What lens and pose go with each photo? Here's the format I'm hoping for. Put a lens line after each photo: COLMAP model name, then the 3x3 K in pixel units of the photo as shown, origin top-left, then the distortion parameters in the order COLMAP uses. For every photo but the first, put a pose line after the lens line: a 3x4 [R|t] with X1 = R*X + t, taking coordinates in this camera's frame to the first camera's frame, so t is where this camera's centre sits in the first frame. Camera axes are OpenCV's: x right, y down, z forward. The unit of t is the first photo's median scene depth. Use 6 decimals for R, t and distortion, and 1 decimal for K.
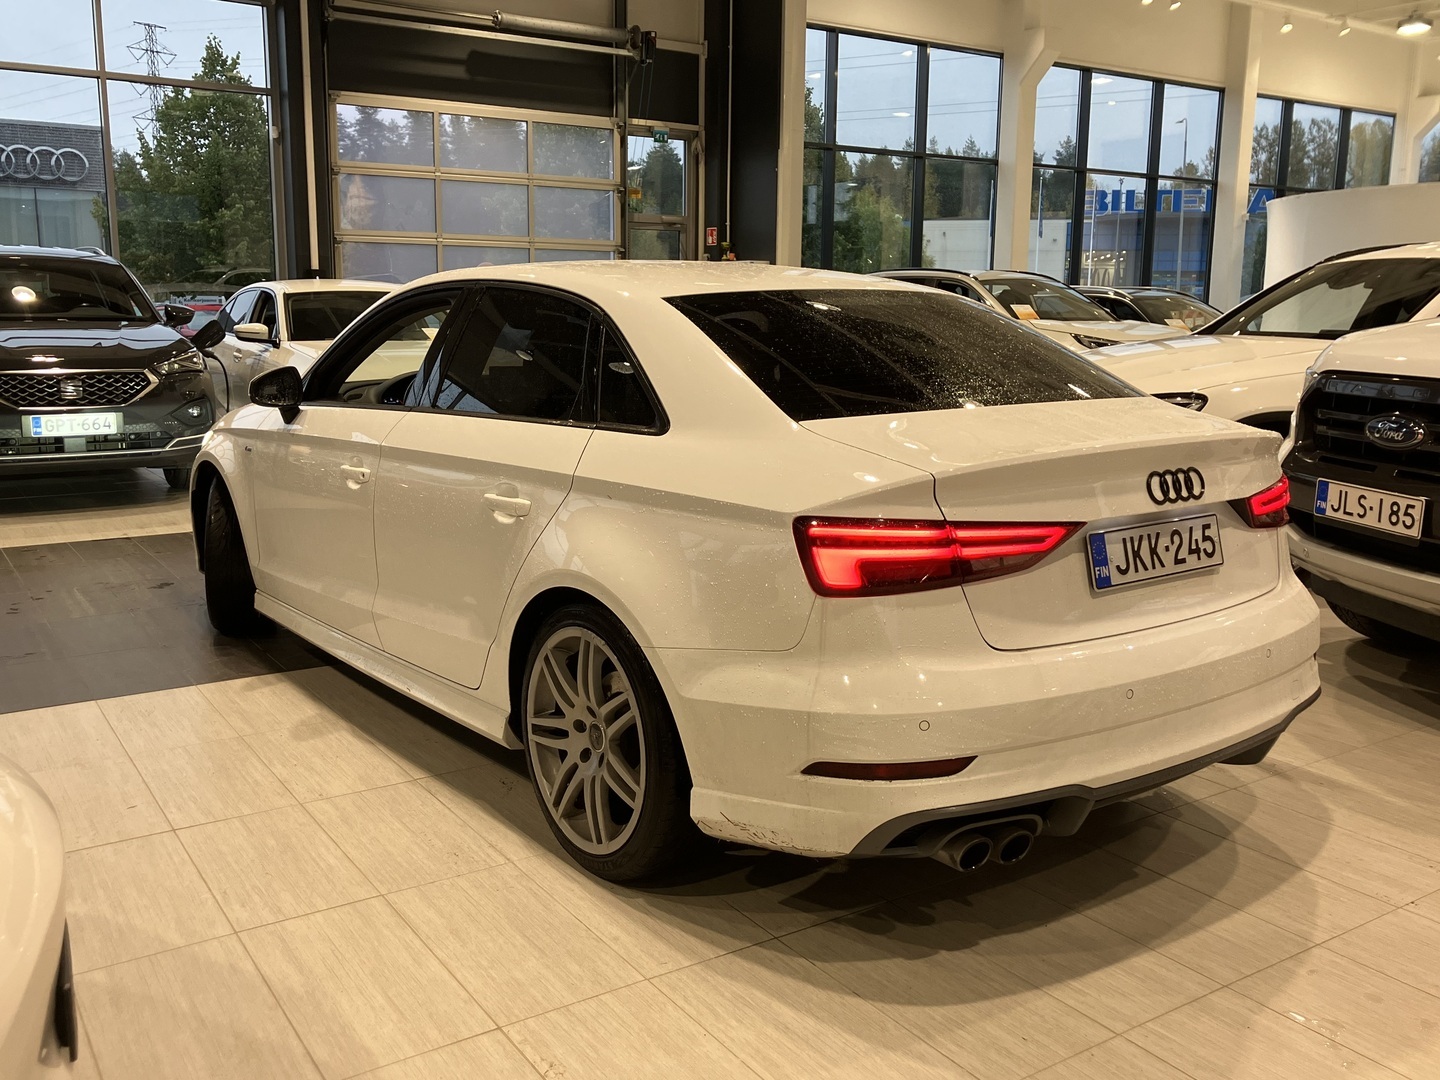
lens RADIAL K [[1256.4, 0, 720.0], [0, 1256.4, 540.0], [0, 0, 1]] dist [-0.011954, -0.006583]
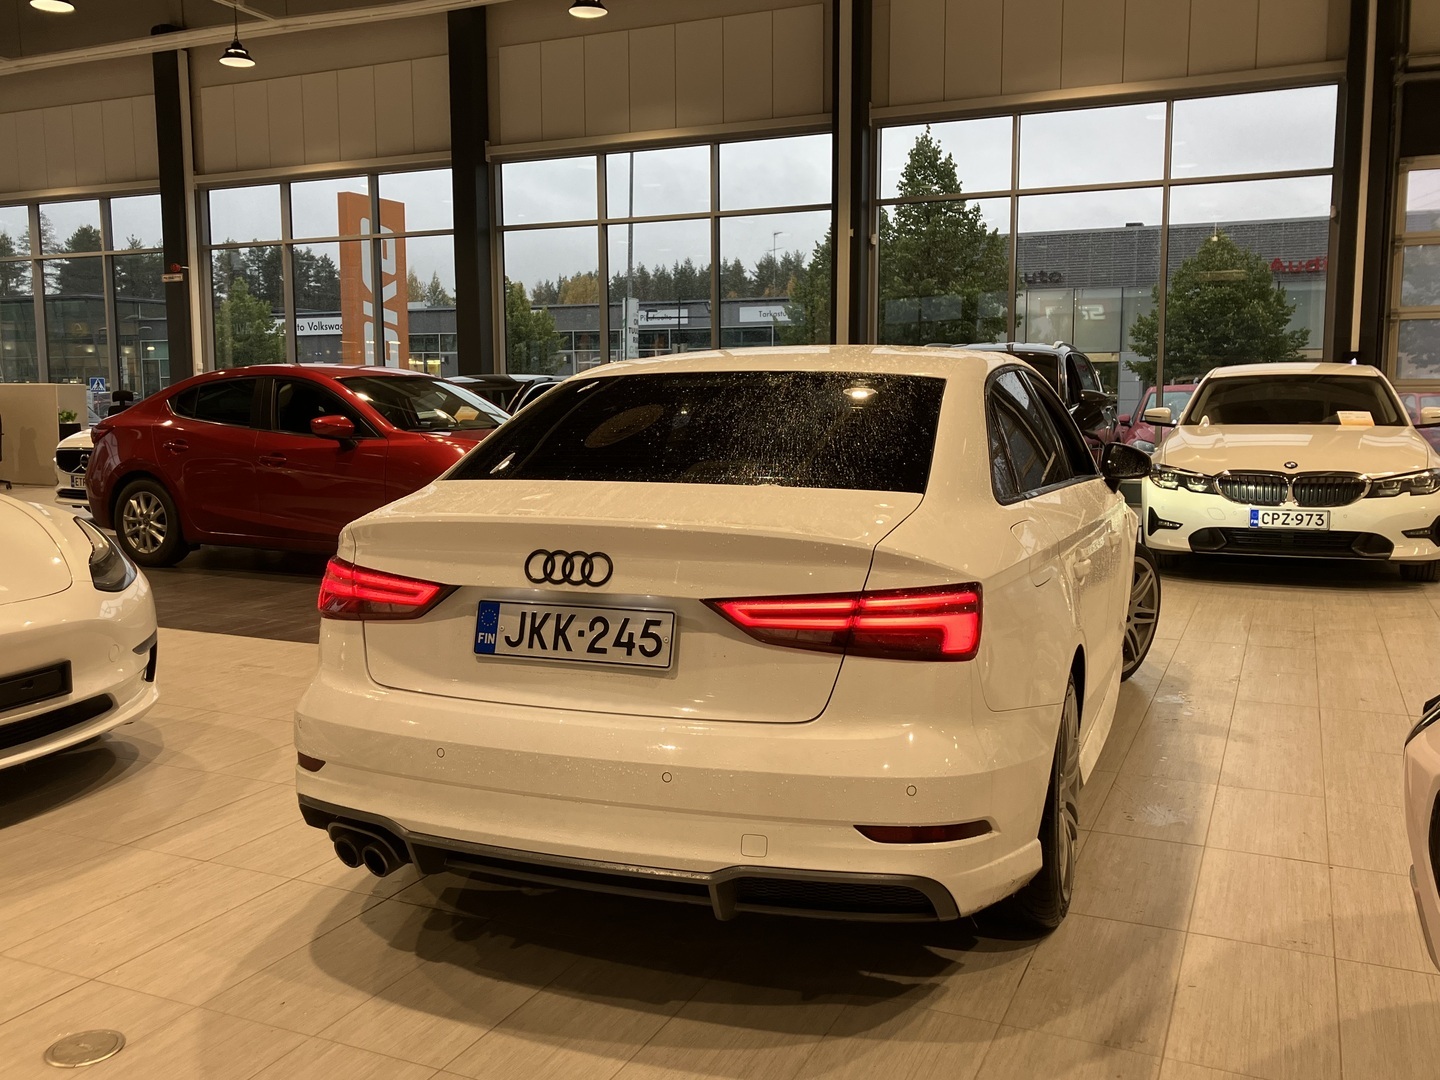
lens RADIAL K [[1285.0, 0, 718.9], [0, 1285.0, 507.5], [0, 0, 1]] dist [0.009293, 0.002727]
pose [[0.520224, 0.061895, -0.851784, 1.277259], [-0.142824, 0.989630, -0.015318, -0.091476], [0.842003, 0.129624, 0.523669, 0.566120]]
